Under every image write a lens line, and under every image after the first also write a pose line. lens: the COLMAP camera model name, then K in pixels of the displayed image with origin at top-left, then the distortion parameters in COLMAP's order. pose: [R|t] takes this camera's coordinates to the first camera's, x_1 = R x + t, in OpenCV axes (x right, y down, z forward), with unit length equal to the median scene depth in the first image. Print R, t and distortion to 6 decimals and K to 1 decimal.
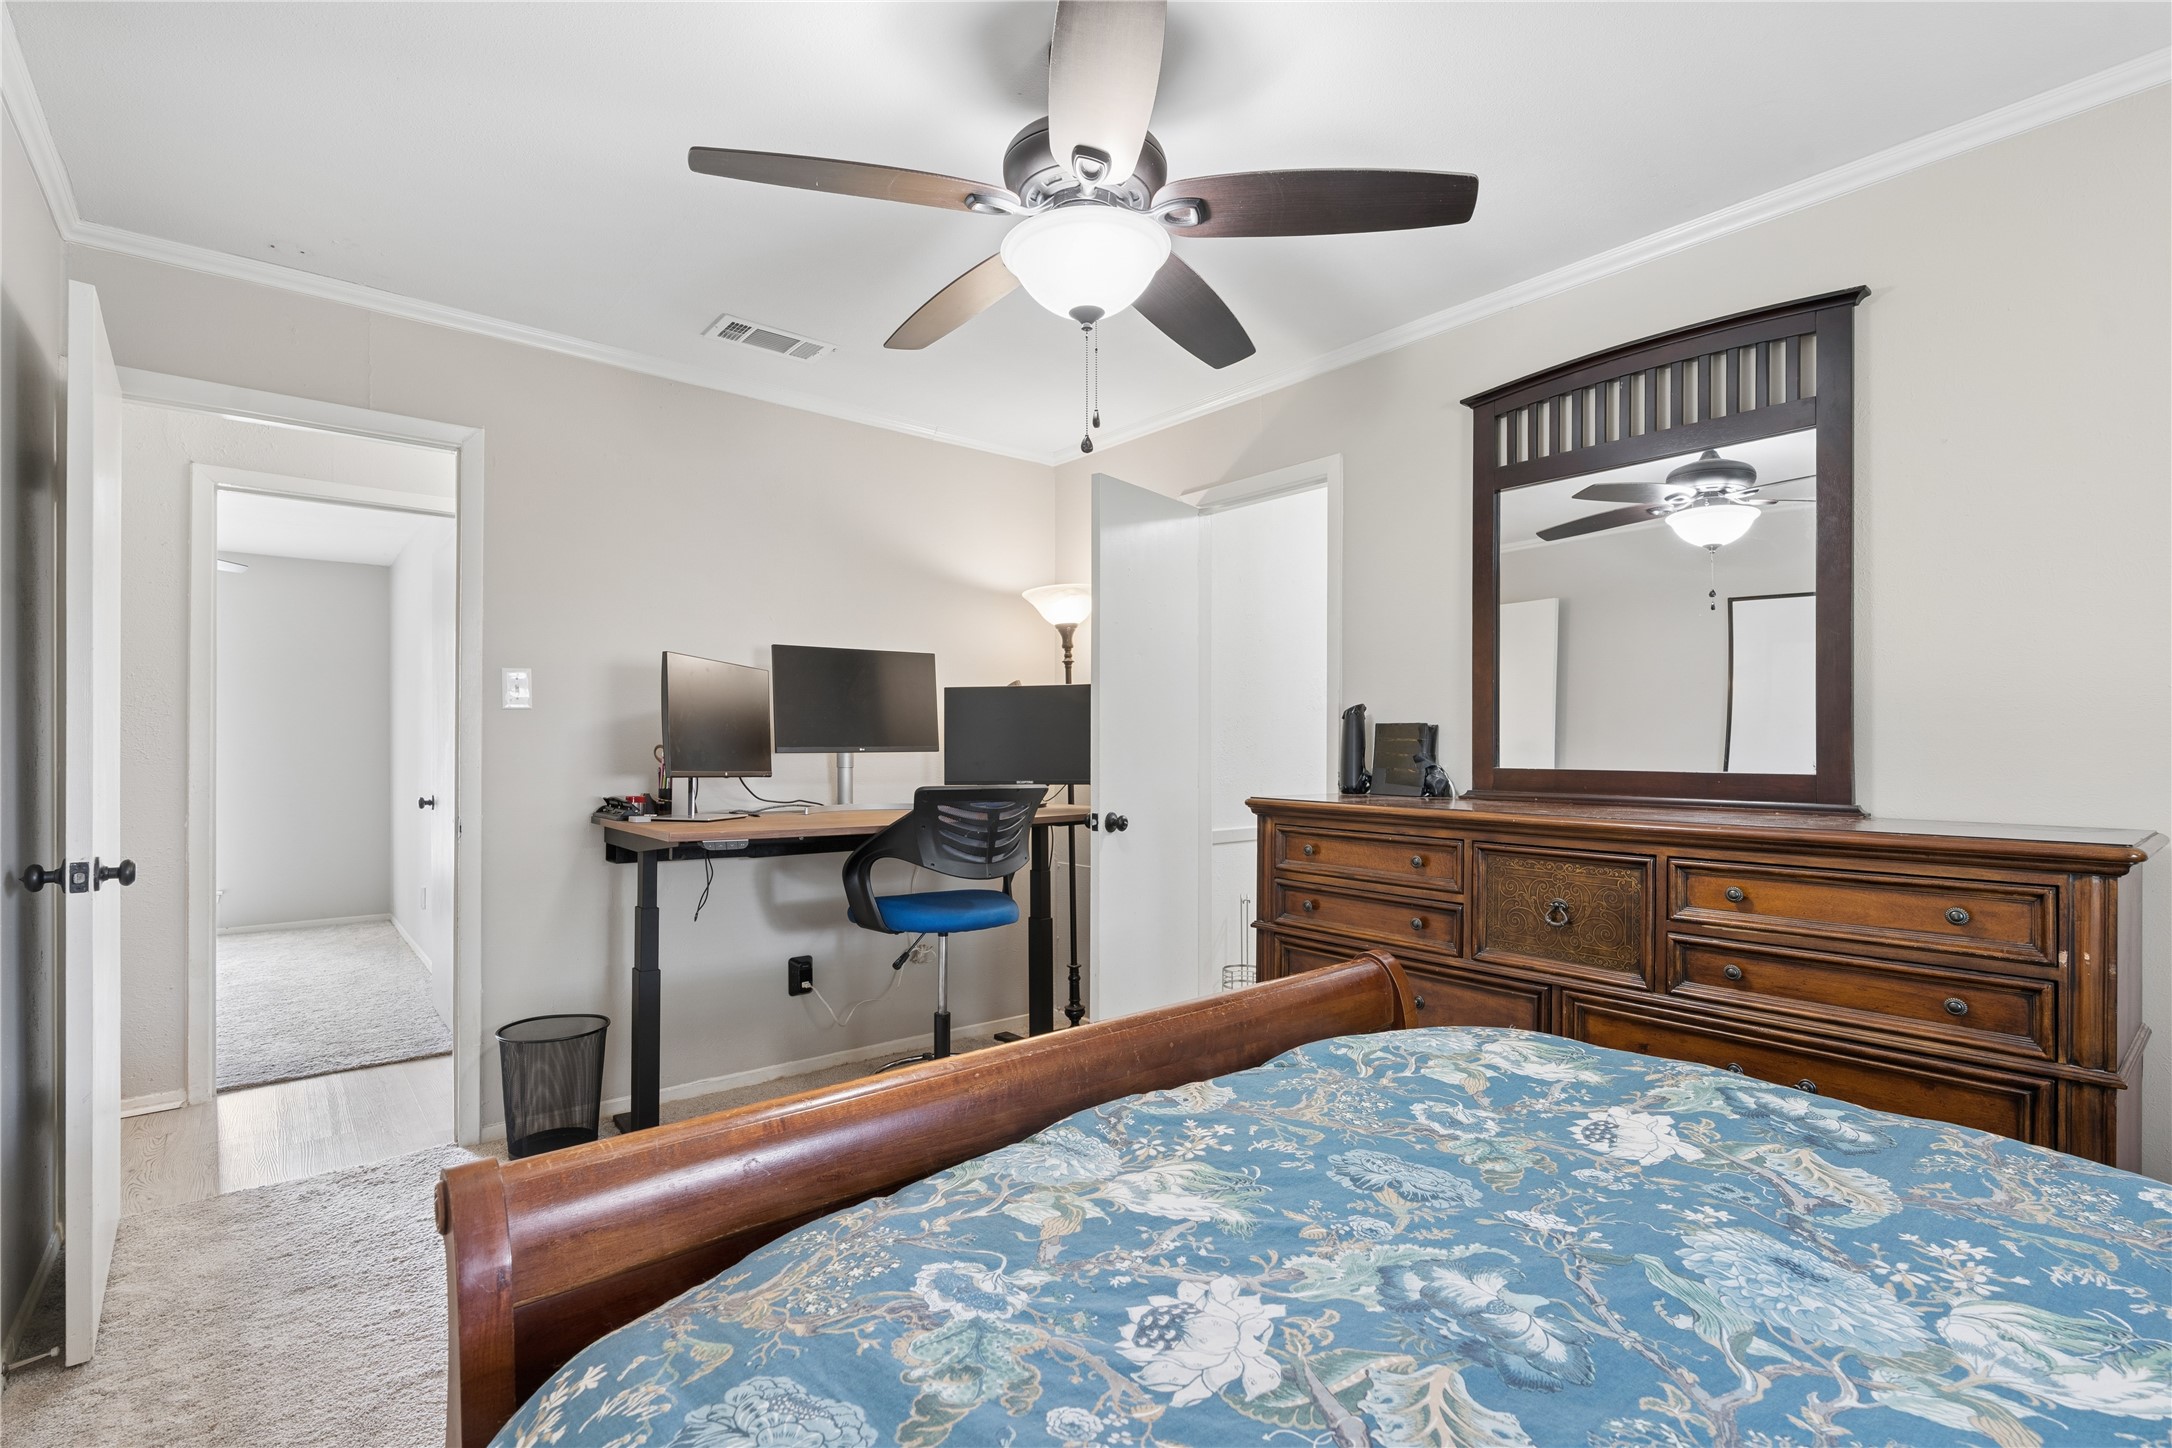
lens RADIAL K [[988.5, 0, 1085.2], [0, 988.5, 743.3], [0, 0, 1]] dist [-0.012845, 0.003385]
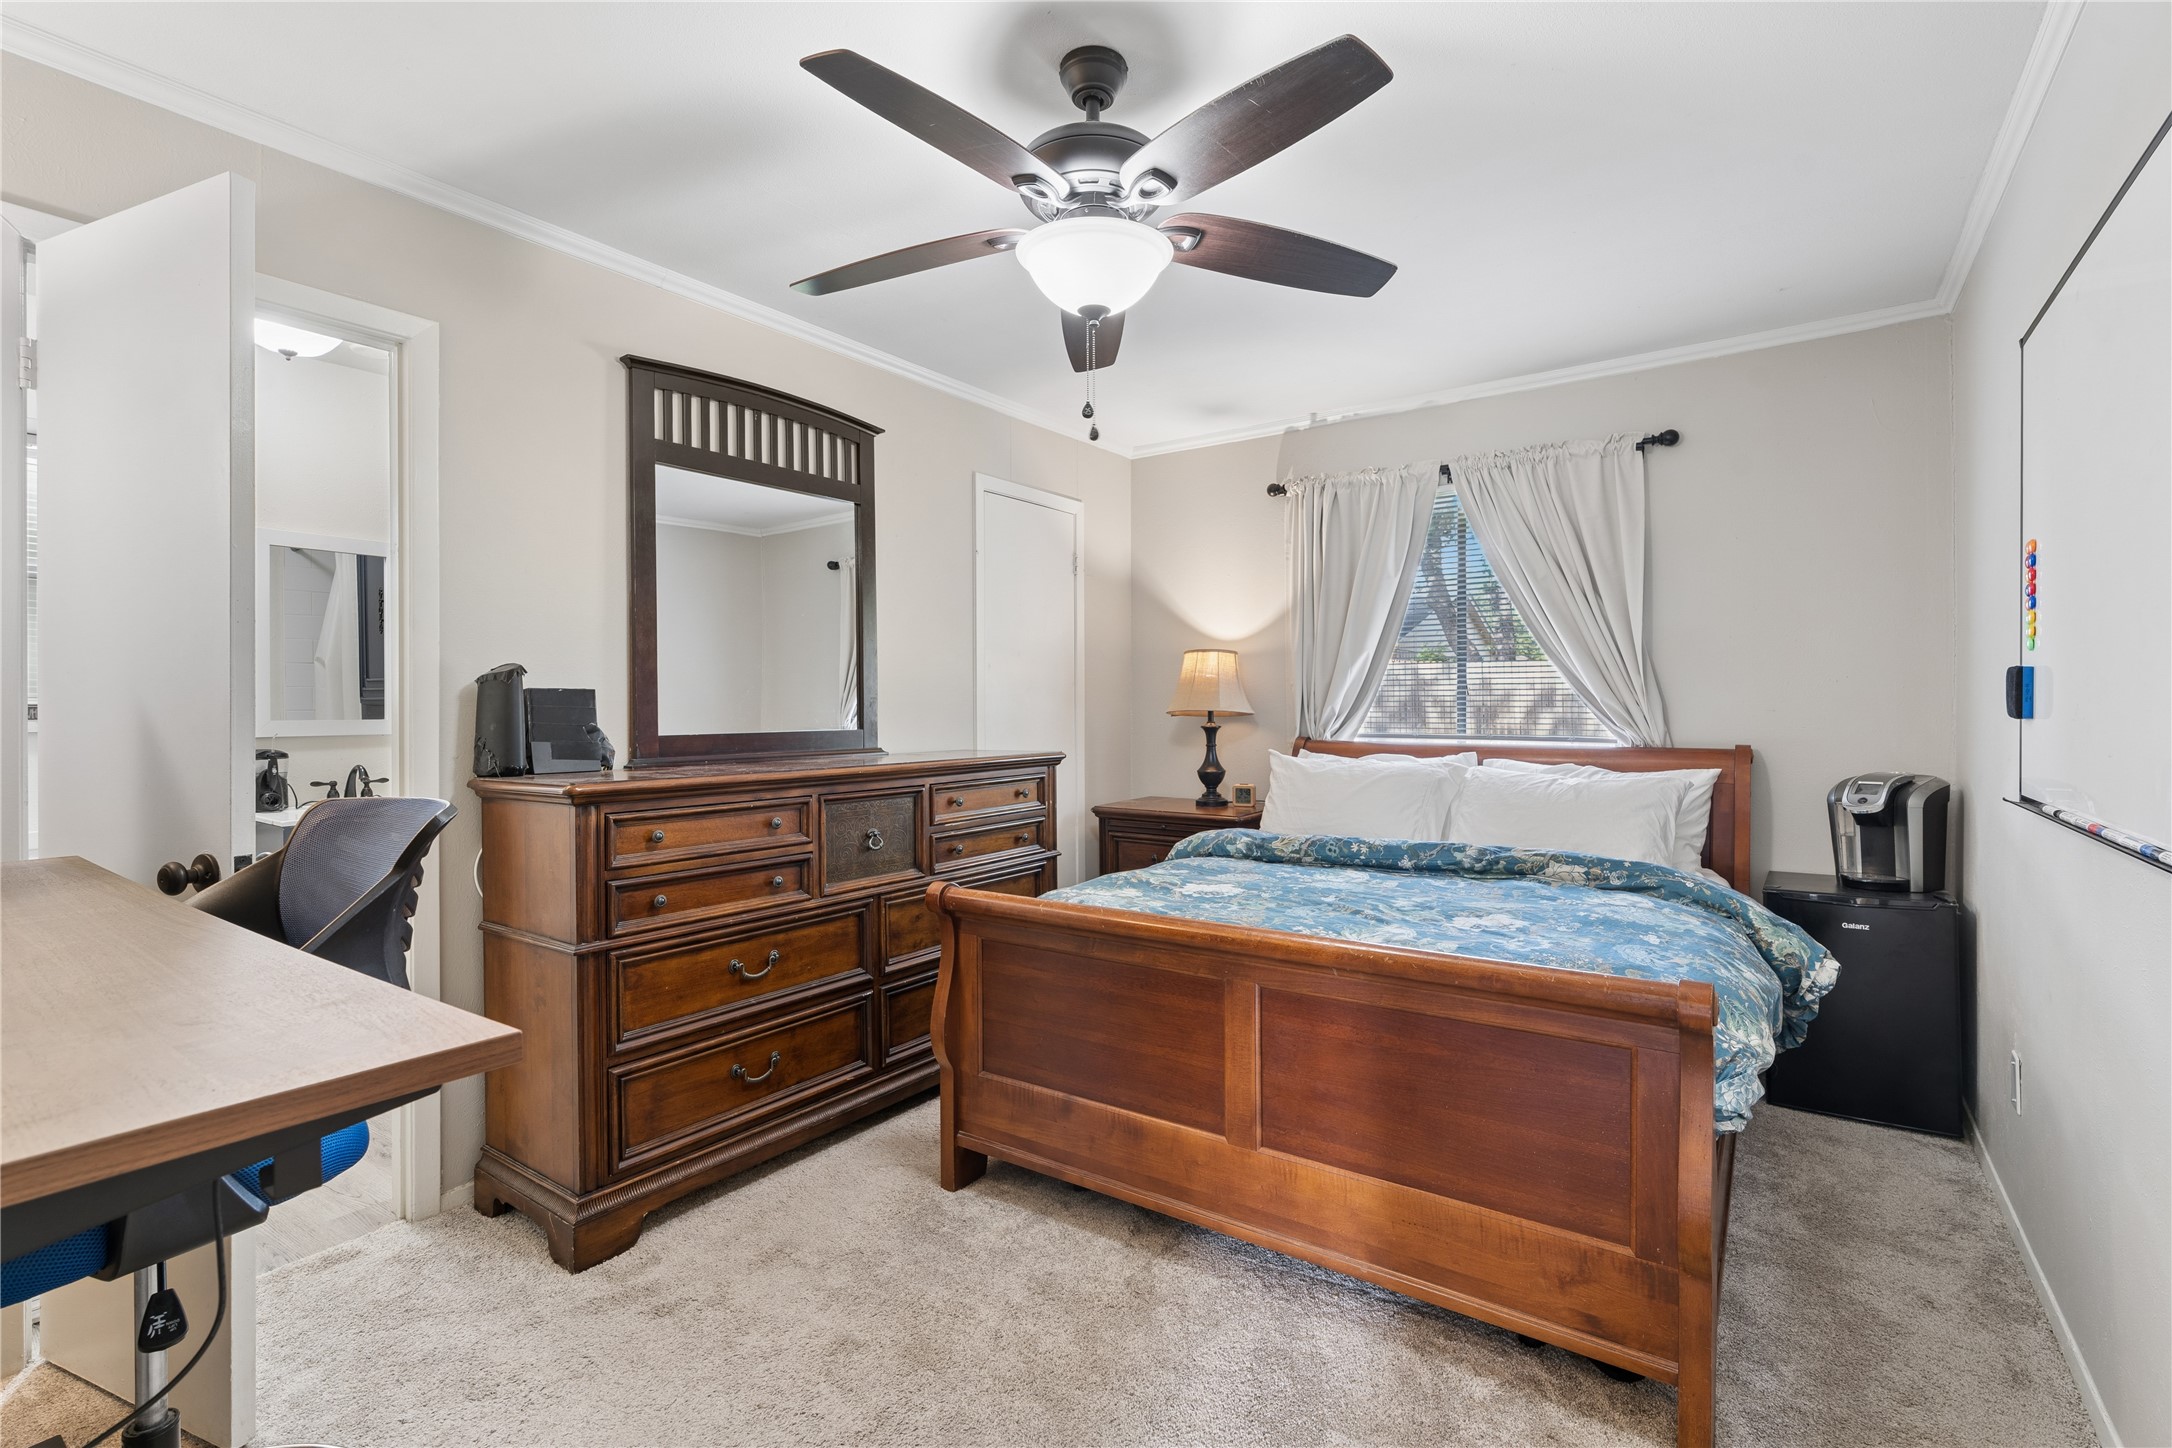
lens RADIAL K [[988.5, 0, 1084.9], [0, 988.5, 708.4], [0, 0, 1]] dist [-0.012845, 0.003385]
pose [[-0.245585, -0.000835, 0.969375, -0.676605], [0.006395, 0.999976, 0.002481, -0.002197], [-0.969354, 0.006809, -0.245574, 0.827199]]
